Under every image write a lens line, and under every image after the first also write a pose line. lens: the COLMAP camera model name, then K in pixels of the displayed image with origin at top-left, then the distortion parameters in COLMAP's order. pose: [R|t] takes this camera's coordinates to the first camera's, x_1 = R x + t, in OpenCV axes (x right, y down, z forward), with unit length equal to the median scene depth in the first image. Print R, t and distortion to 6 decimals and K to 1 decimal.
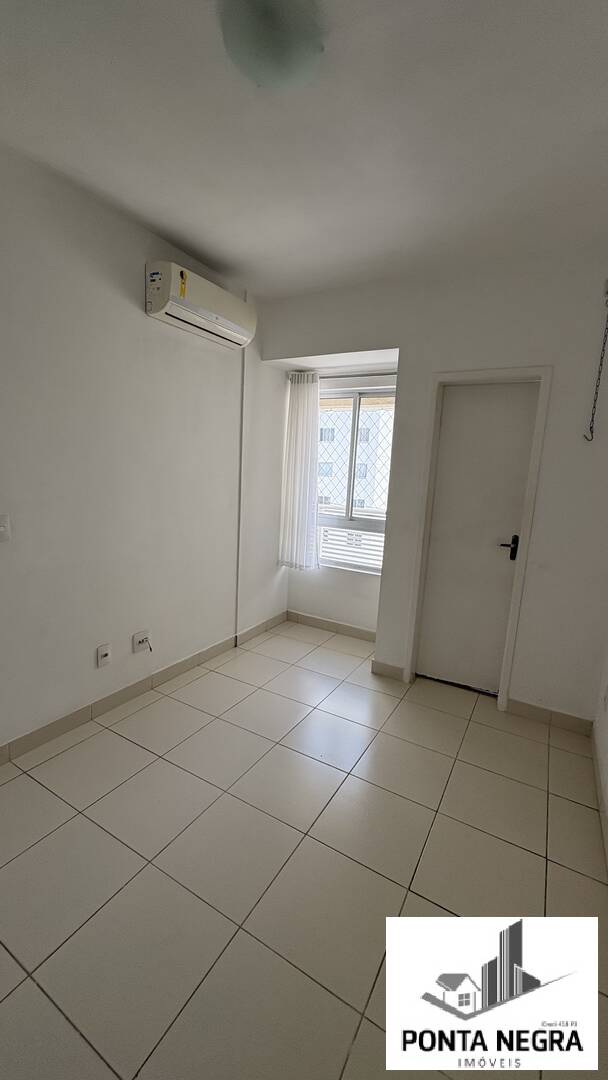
lens RADIAL K [[431.1, 0, 304.9], [0, 431.1, 537.6], [0, 0, 1]] dist [0.001559, -0.000932]
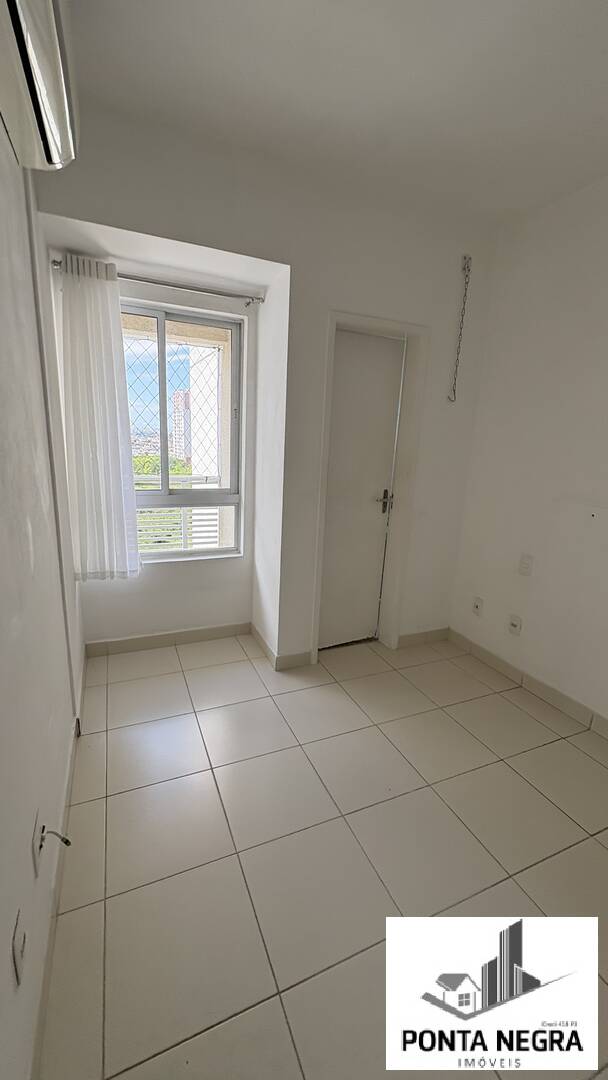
lens RADIAL K [[431.1, 0, 303.5], [0, 431.1, 539.5], [0, 0, 1]] dist [0.001559, -0.000932]
pose [[0.596319, -0.212187, 0.774196, -0.369555], [0.114603, 0.977057, 0.179513, -0.076091], [-0.794525, -0.018322, 0.606955, 0.399981]]
